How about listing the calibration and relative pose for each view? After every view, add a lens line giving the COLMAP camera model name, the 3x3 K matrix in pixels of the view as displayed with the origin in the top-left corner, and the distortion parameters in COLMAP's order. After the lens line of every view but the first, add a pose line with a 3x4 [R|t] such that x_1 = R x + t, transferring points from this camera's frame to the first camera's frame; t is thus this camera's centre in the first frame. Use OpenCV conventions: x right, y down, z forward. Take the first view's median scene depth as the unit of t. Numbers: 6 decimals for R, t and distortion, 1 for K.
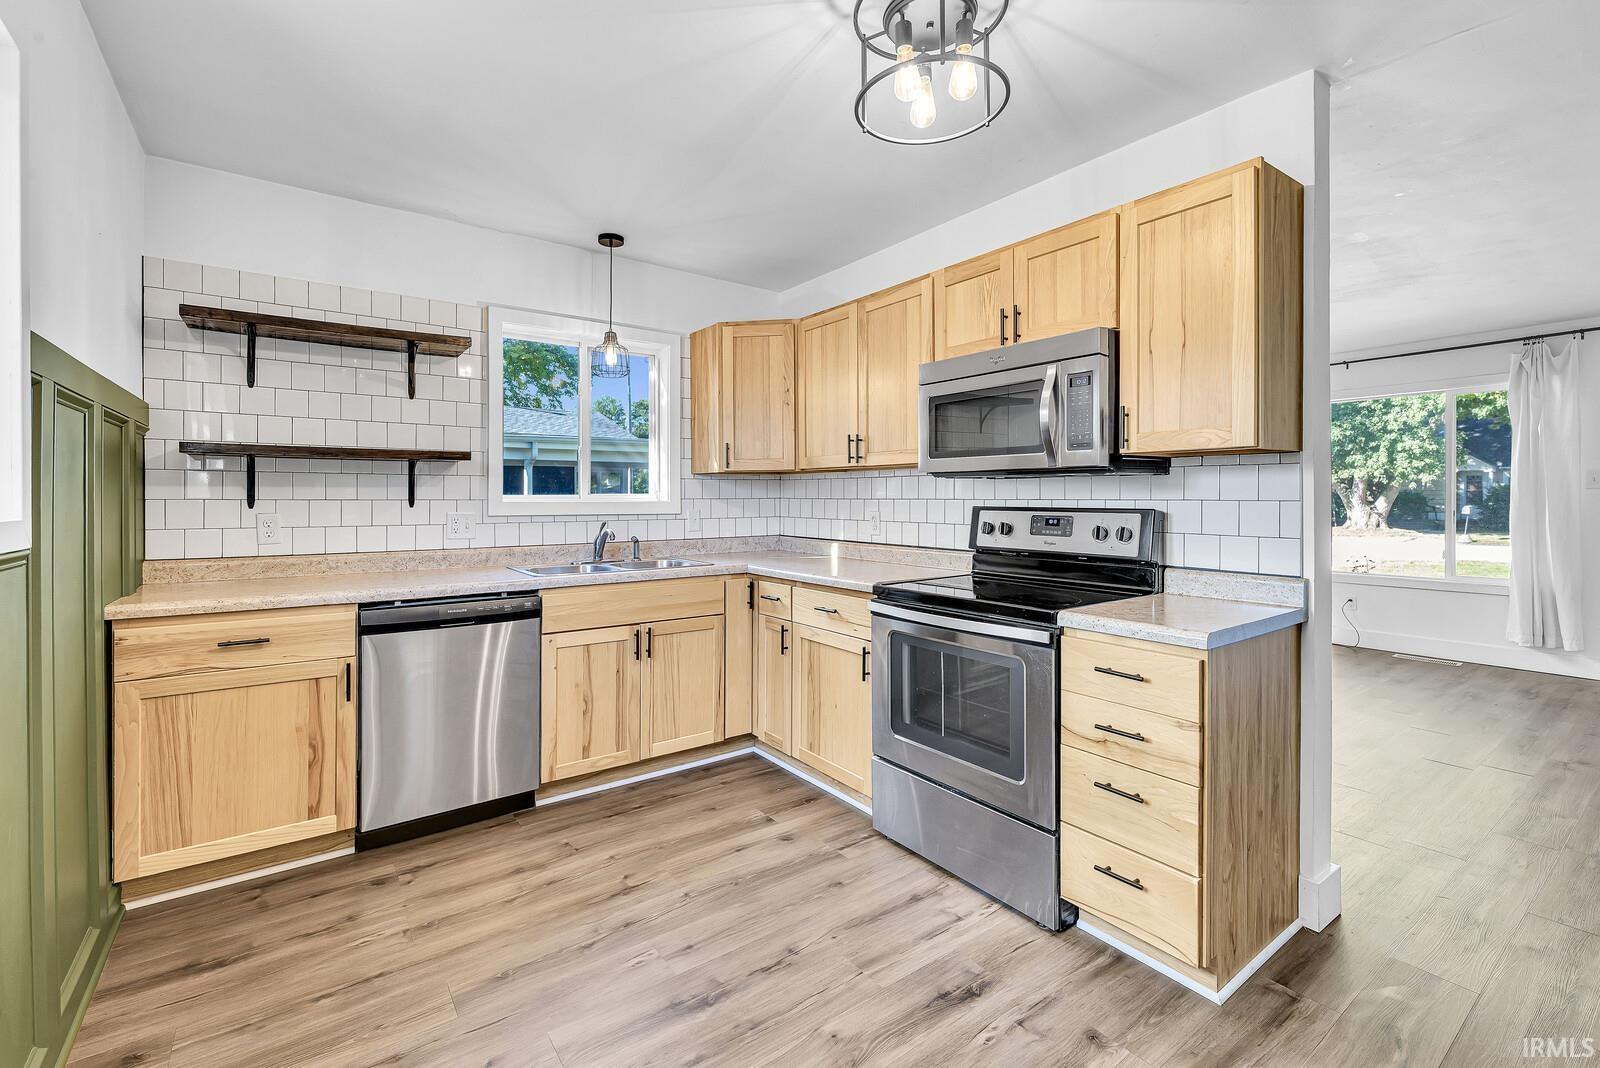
lens RADIAL K [[705.0, 0, 778.0], [0, 705.0, 497.0], [0, 0, 1]] dist [-0.000551, -0.000448]
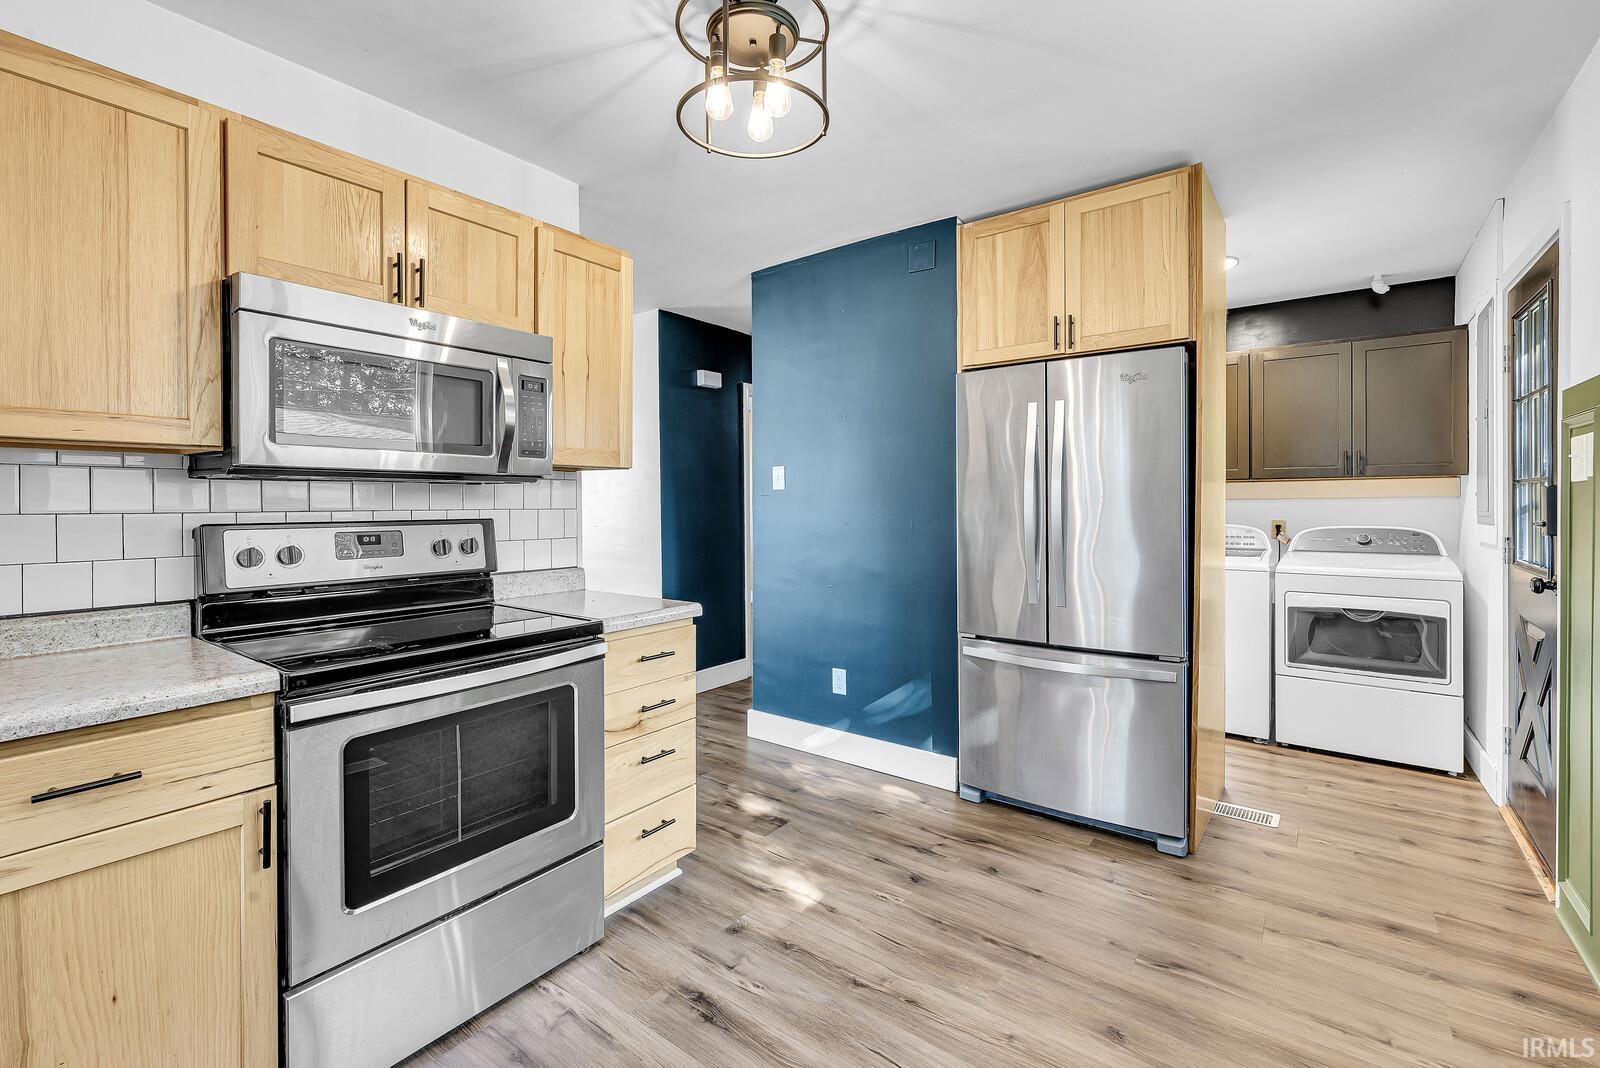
lens RADIAL K [[688.9, 0, 788.1], [0, 688.9, 507.9], [0, 0, 1]] dist [-0.000396, -0.000123]
pose [[-0.300873, -0.006227, 0.953644, -0.503197], [0.003067, 0.999967, 0.007497, -0.004042], [-0.953659, 0.005180, -0.300844, 0.841501]]
